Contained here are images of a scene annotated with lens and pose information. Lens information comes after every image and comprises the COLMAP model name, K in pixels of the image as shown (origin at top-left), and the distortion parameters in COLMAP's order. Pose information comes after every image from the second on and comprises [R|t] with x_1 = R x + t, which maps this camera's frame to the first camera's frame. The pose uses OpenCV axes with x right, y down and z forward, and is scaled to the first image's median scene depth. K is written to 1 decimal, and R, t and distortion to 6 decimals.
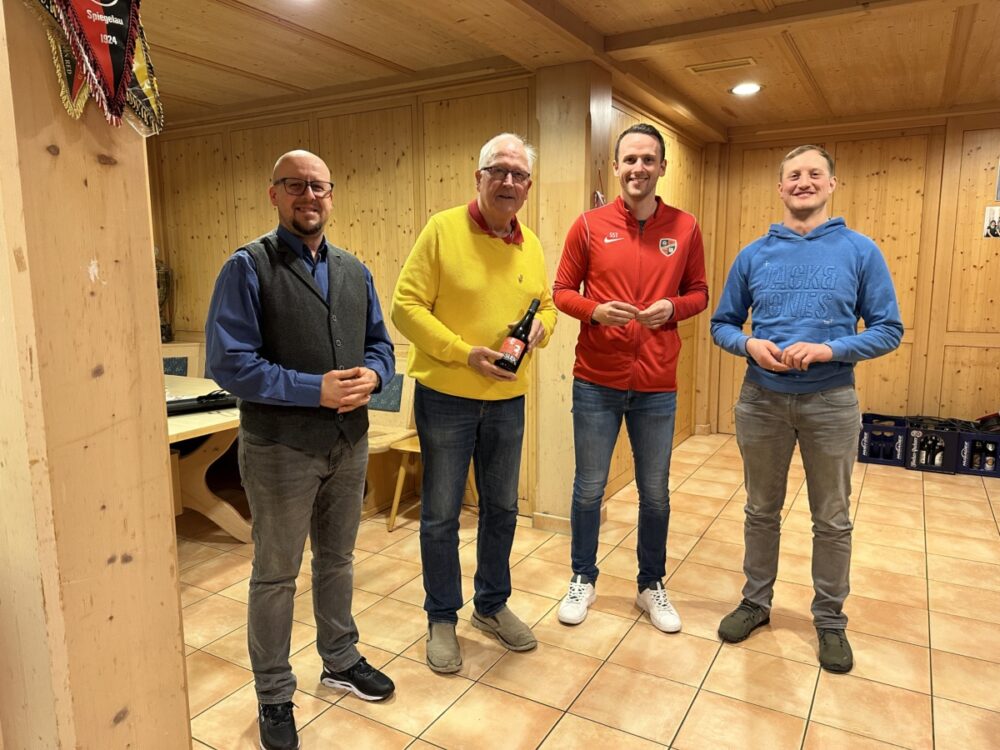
lens RADIAL K [[713.9, 0, 504.8], [0, 713.9, 367.2], [0, 0, 1]] dist [0.008364, -0.007716]
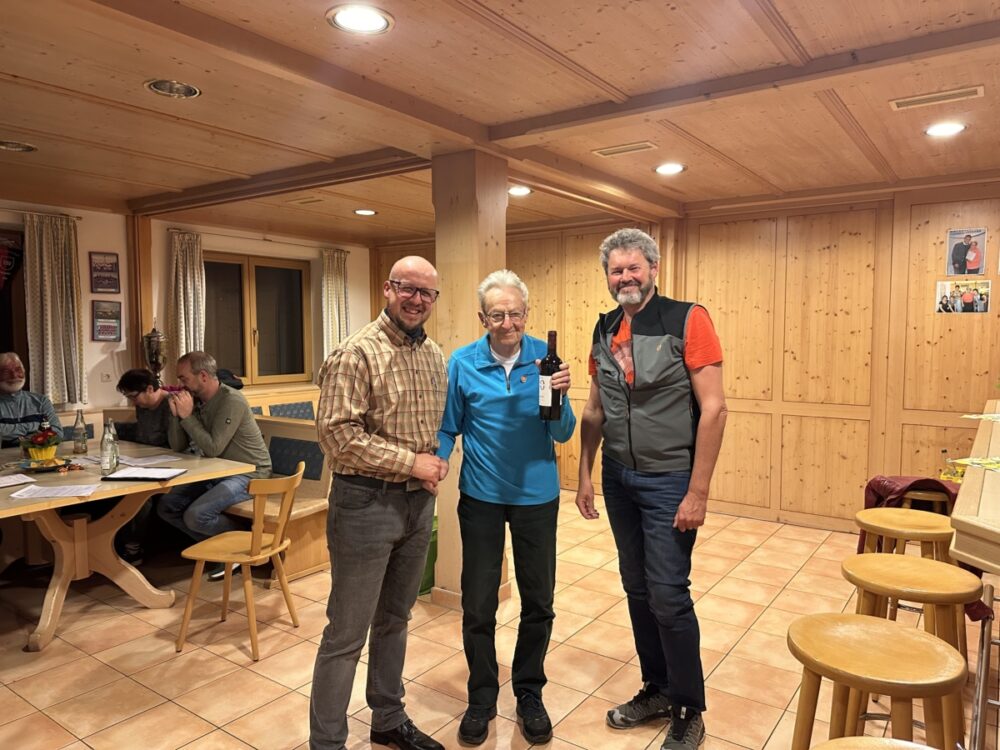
lens RADIAL K [[713.9, 0, 505.2], [0, 713.9, 371.9], [0, 0, 1]] dist [0.008364, -0.007716]
pose [[0.996095, 0.010287, -0.087681, 0.175537], [-0.017268, 0.996706, -0.079237, -0.014854], [0.086577, 0.080442, 0.992992, -0.005057]]
